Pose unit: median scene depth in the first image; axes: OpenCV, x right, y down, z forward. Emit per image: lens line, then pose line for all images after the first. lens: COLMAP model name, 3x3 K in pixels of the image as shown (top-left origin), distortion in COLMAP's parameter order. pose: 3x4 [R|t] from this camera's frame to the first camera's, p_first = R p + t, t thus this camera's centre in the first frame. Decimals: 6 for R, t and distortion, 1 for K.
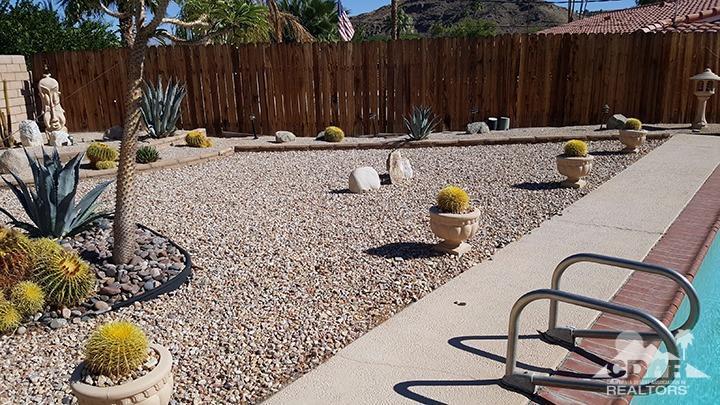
lens RADIAL K [[538.3, 0, 361.9], [0, 538.3, 203.6], [0, 0, 1]] dist [0.003731, -0.002257]
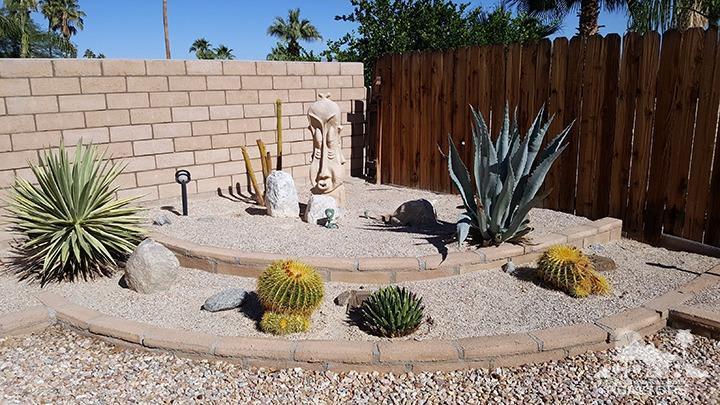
lens RADIAL K [[538.3, 0, 360.9], [0, 538.3, 204.7], [0, 0, 1]] dist [0.003731, -0.002257]
pose [[0.671284, 0.174757, -0.720304, -0.123234], [-0.193319, 0.979451, 0.057468, -0.143070], [0.715545, 0.100671, 0.691274, 0.564407]]
